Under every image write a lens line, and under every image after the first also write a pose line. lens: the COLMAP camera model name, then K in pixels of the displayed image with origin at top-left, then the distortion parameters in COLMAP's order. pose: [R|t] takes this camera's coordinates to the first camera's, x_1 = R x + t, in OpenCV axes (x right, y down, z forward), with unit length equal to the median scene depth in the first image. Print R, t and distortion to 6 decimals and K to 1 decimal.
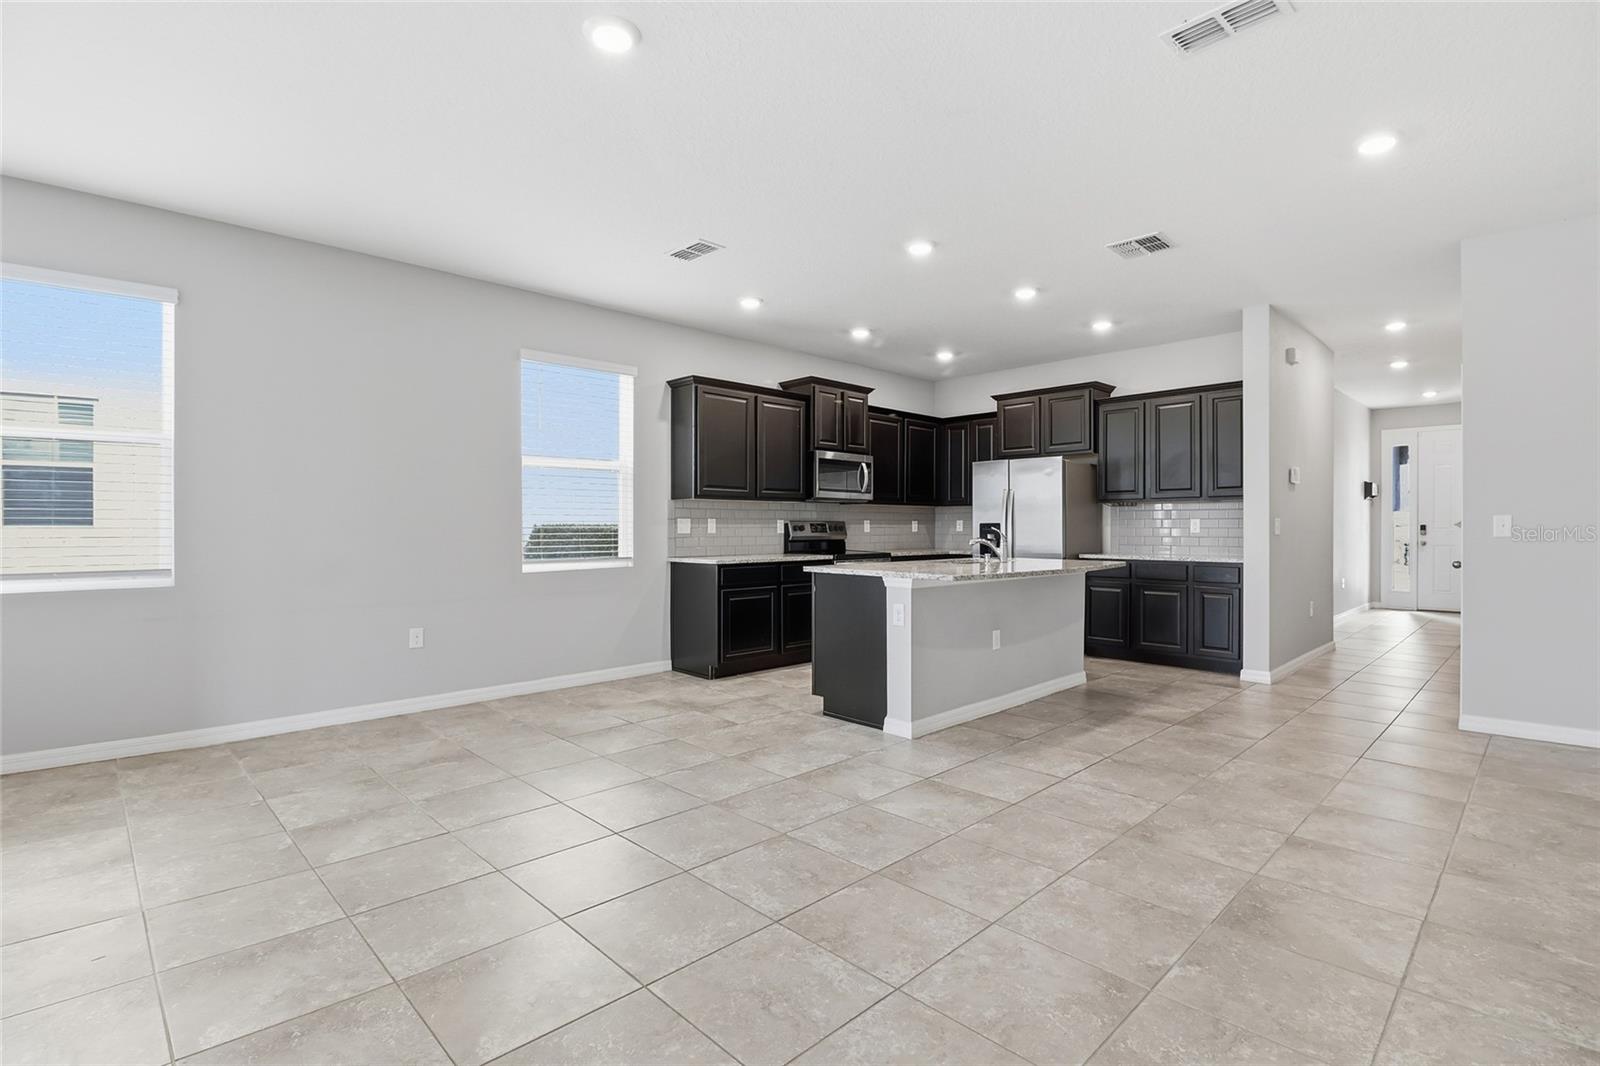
lens RADIAL K [[749.0, 0, 800.3], [0, 749.0, 526.6], [0, 0, 1]] dist [0.000152, -0.013652]
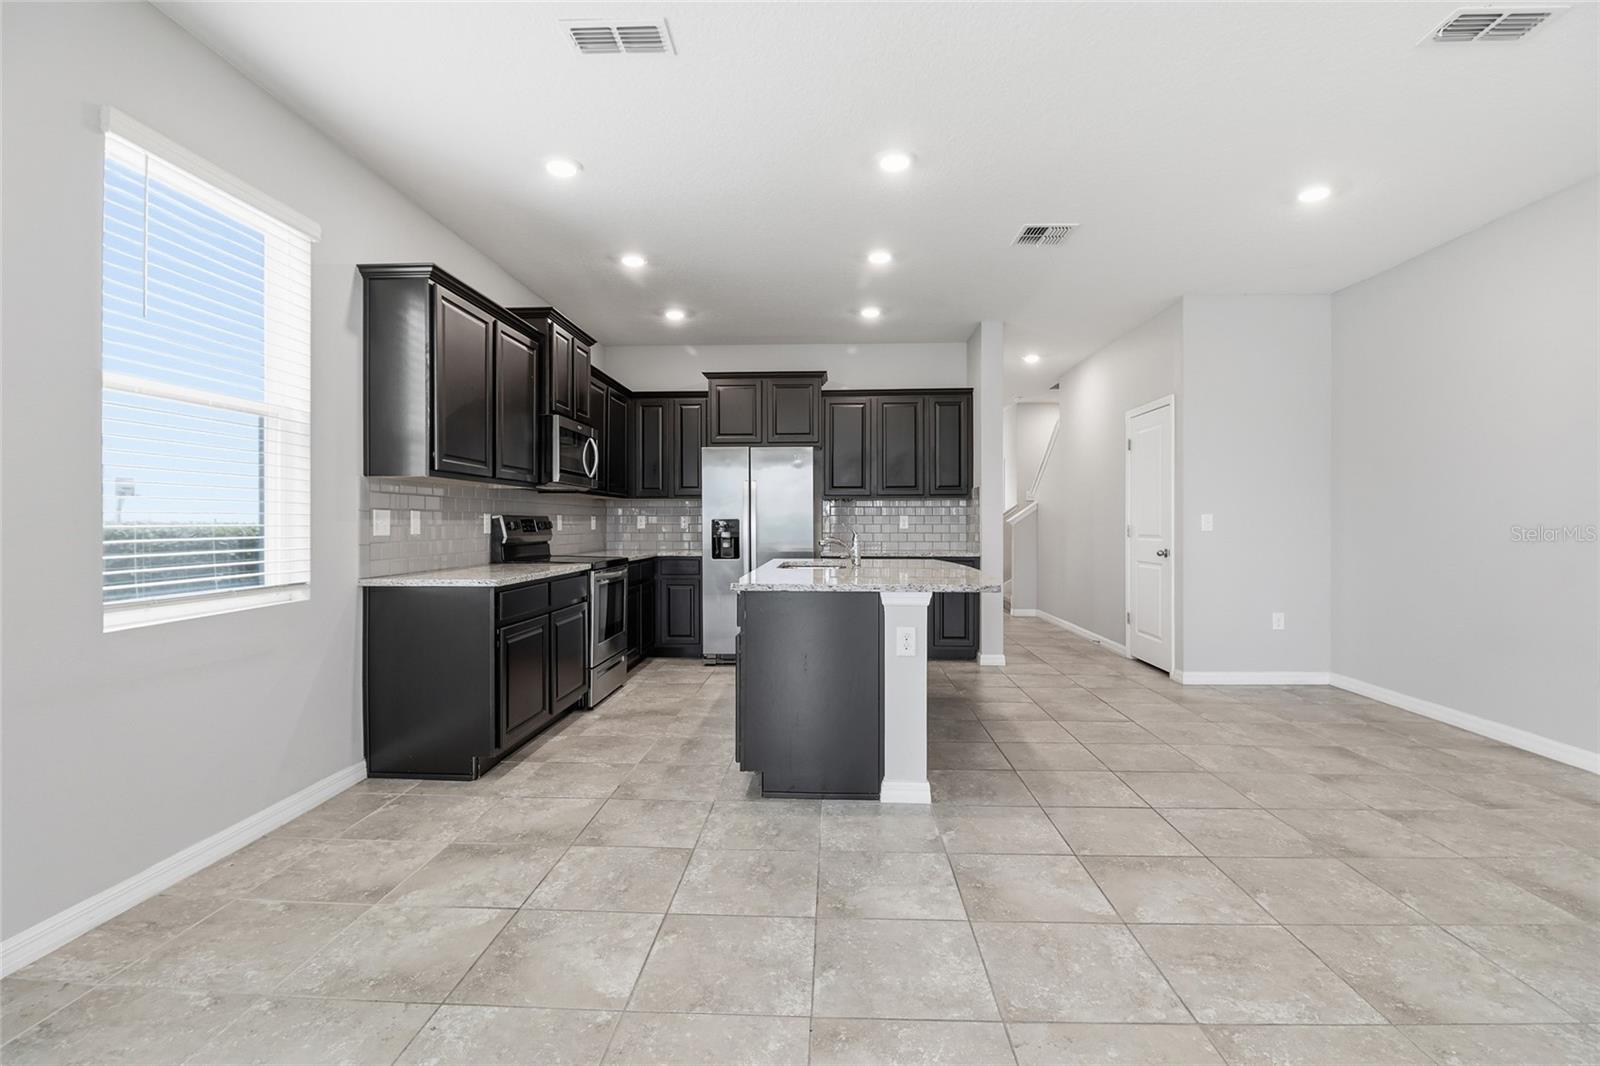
lens RADIAL K [[749.0, 0, 800.3], [0, 749.0, 526.6], [0, 0, 1]] dist [0.000152, -0.013652]
pose [[0.730405, -0.004273, 0.683001, -0.294701], [0.000715, 0.999985, 0.005492, -0.001050], [-0.683014, -0.003523, 0.730397, 0.338897]]
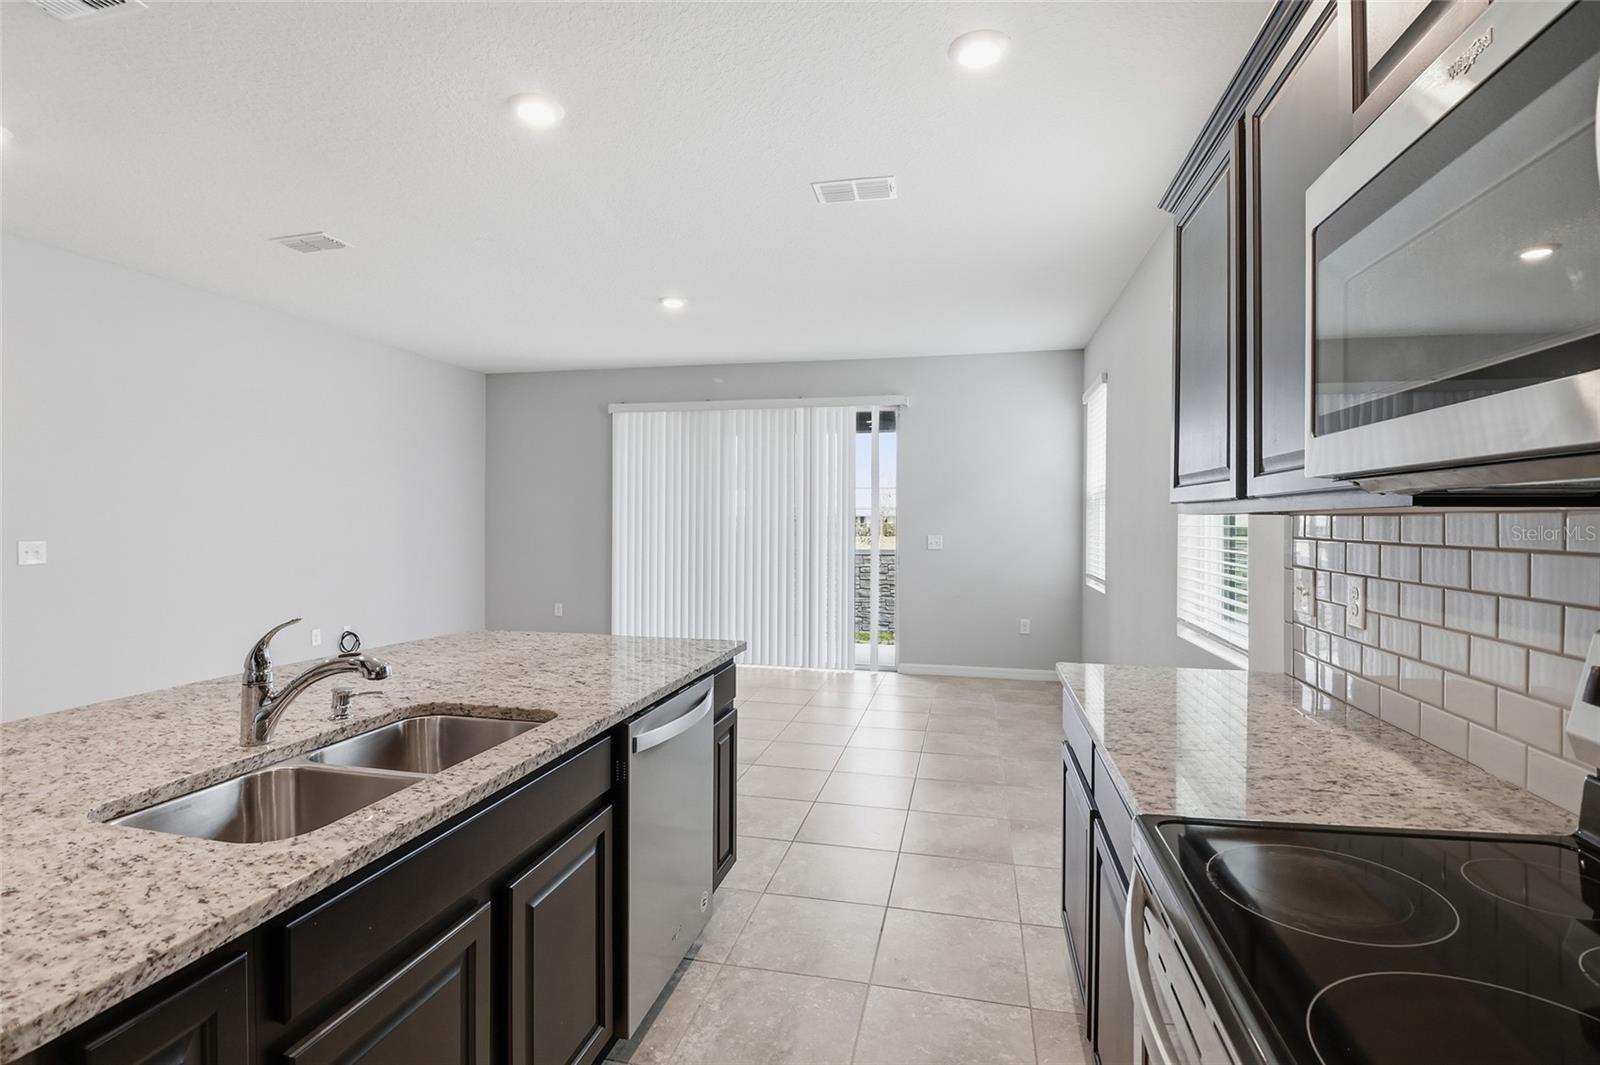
lens RADIAL K [[741.2, 0, 800.9], [0, 741.2, 528.0], [0, 0, 1]] dist [-0.000139, -0.012346]
pose [[-0.840746, 0.001562, -0.541427, 0.201216], [-0.006336, 0.999899, 0.012722, -0.030170], [0.541393, 0.014126, -0.840651, 1.087049]]
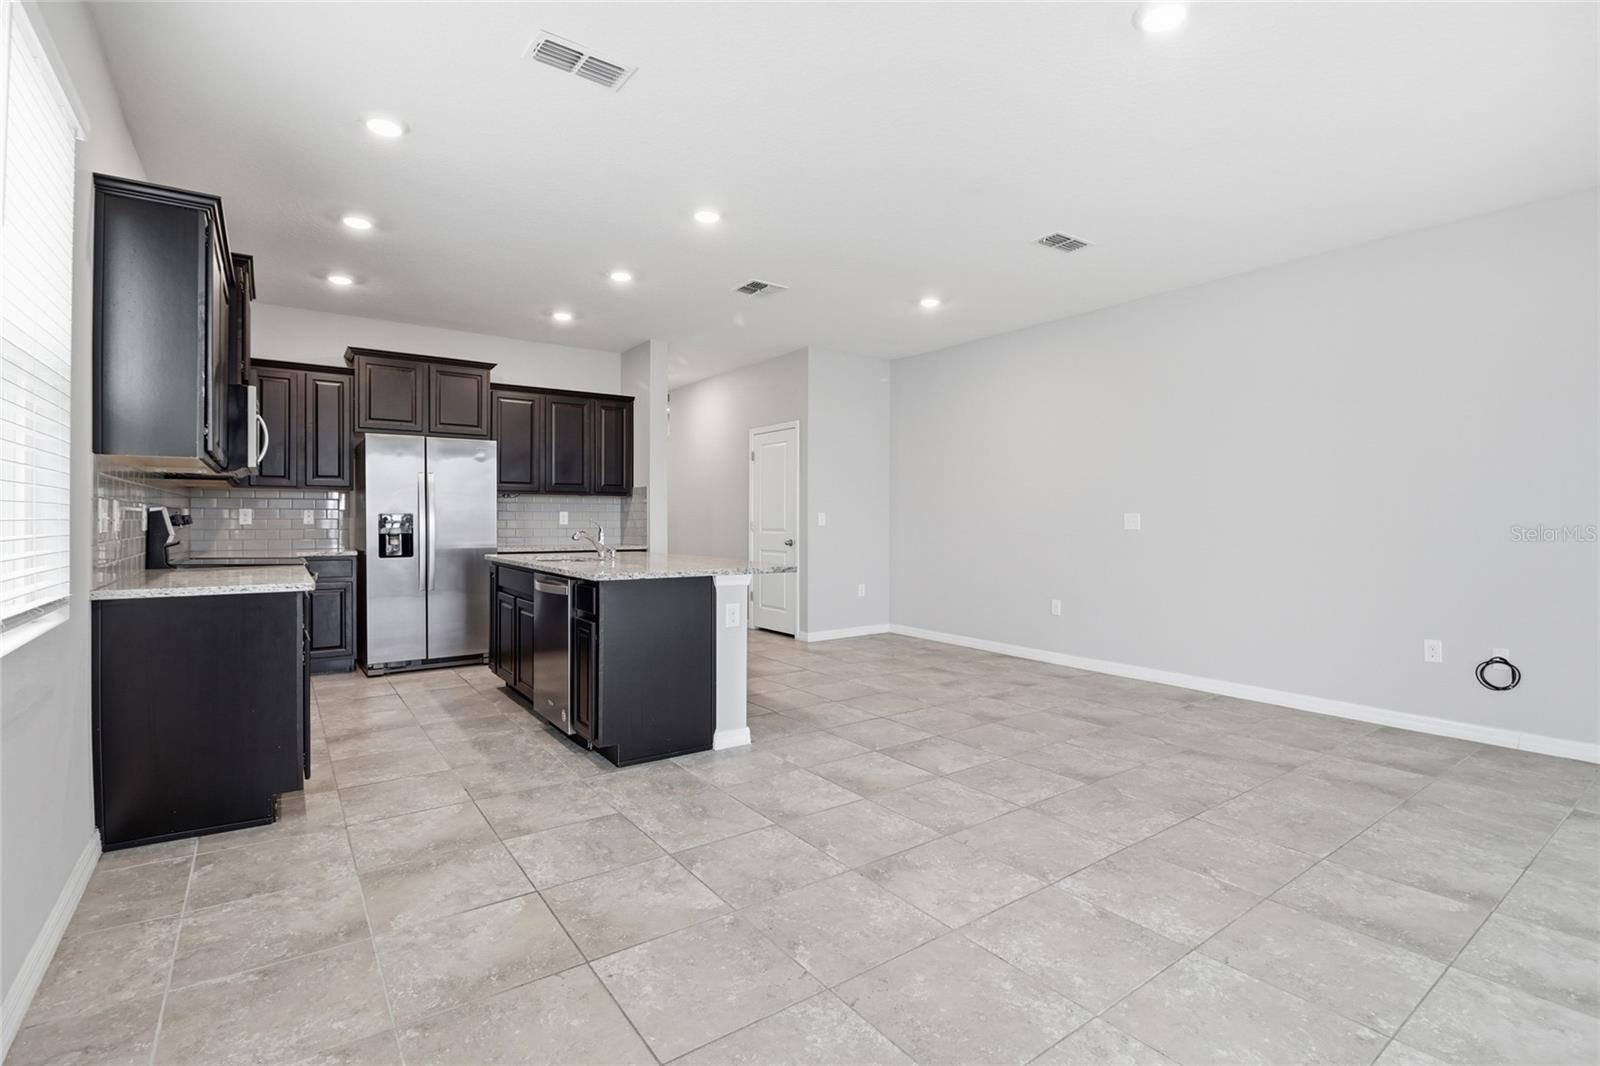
lens RADIAL K [[737.3, 0, 800.7], [0, 737.3, 523.3], [0, 0, 1]] dist [0.001928, -0.012370]
pose [[0.150704, -0.004645, 0.988568, -0.483870], [-0.003337, 0.999981, 0.005207, -0.000400], [-0.988573, -0.004084, 0.150686, 0.504186]]
